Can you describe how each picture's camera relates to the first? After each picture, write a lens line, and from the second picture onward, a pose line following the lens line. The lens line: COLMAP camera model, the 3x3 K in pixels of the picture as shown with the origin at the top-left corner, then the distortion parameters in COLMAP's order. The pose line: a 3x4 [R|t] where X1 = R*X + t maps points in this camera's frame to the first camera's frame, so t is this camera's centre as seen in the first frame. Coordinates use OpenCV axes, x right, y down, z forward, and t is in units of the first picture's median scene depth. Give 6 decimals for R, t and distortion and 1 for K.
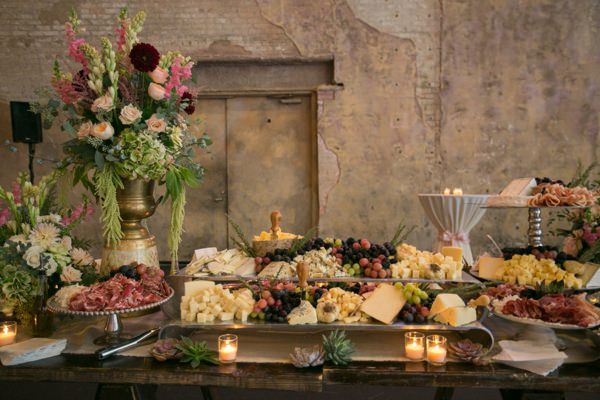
lens RADIAL K [[464.9, 0, 300.0], [0, 464.9, 200.0], [0, 0, 1]] dist [0.049499, 0.002406]
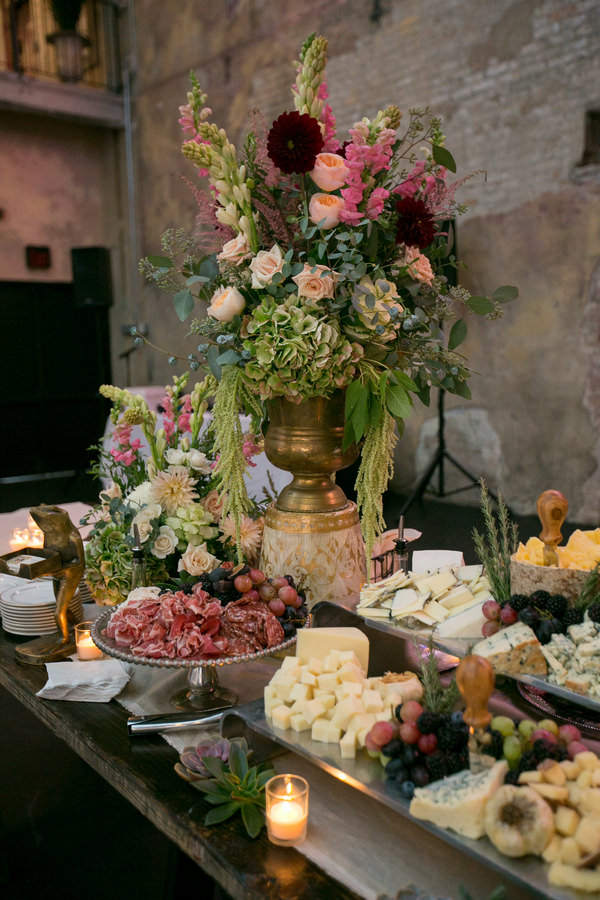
lens RADIAL K [[860.0, 0, 300.0], [0, 860.0, 450.0], [0, 0, 1]] dist [0.006093, 0.145942]
pose [[0.655633, 0.087424, -0.750002, 0.346225], [-0.013197, 0.994450, 0.104381, -0.082110], [0.754964, -0.058538, 0.653148, 0.401137]]
